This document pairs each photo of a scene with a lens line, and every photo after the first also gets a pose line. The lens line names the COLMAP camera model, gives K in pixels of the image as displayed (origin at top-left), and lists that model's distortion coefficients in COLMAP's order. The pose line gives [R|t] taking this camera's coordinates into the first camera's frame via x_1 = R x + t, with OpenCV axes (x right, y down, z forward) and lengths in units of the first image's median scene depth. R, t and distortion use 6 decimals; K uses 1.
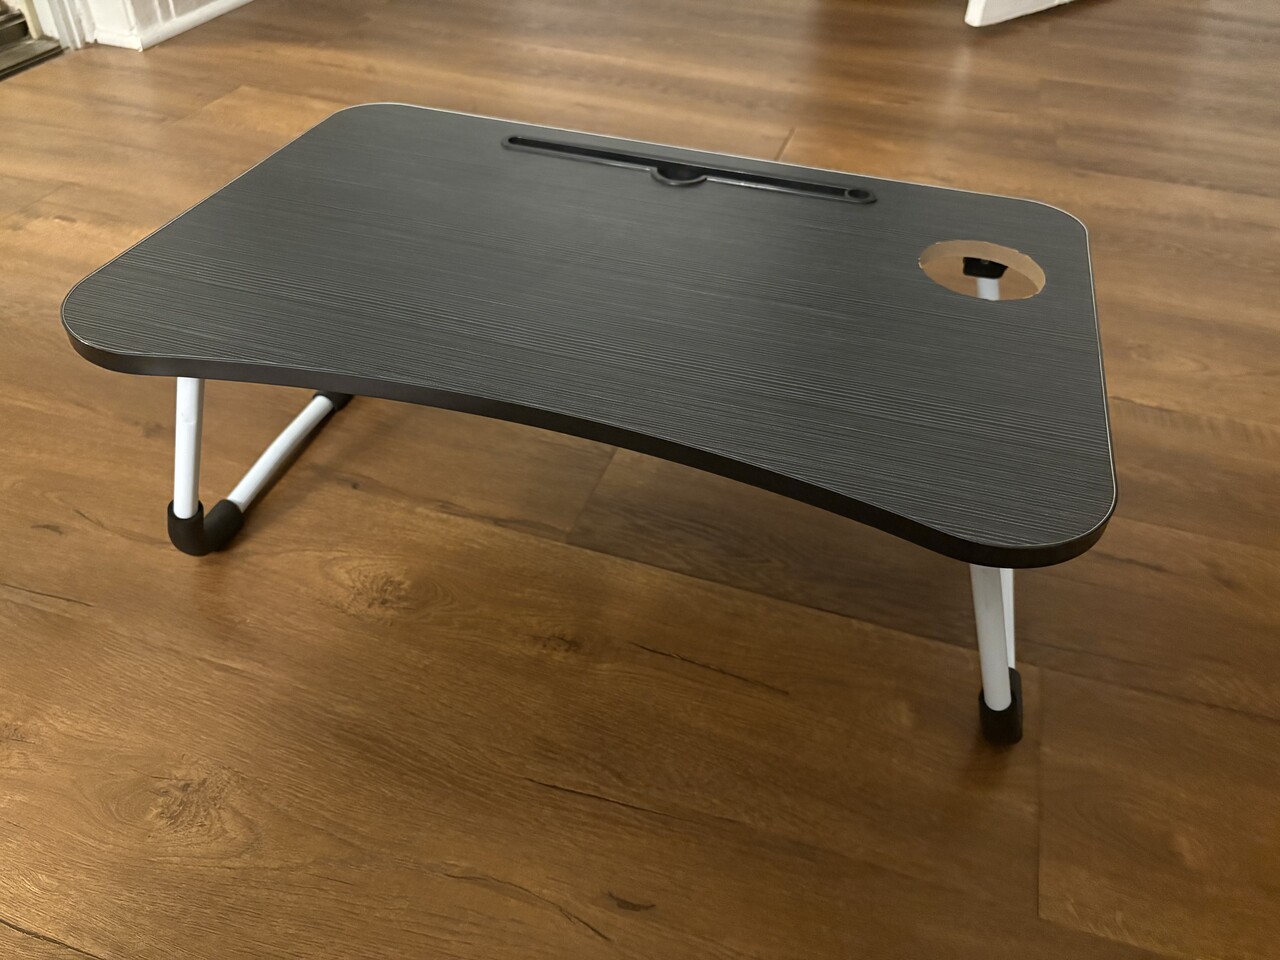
lens RADIAL K [[982.8, 0, 638.7], [0, 982.8, 477.4], [0, 0, 1]] dist [0.015104, -0.009624]
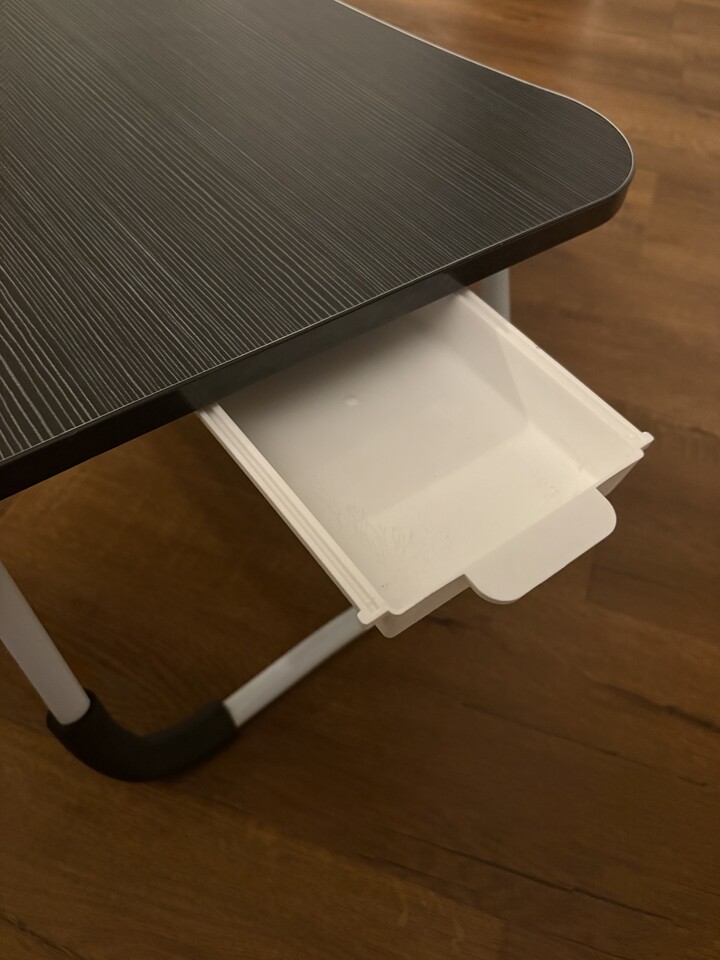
lens RADIAL K [[737.1, 0, 361.9], [0, 737.1, 482.3], [0, 0, 1]] dist [0.015104, -0.009624]
pose [[0.999268, 0.037371, 0.008240, 0.144499], [-0.038256, 0.980944, 0.190489, -0.095909], [-0.000964, -0.190665, 0.981655, 0.276551]]
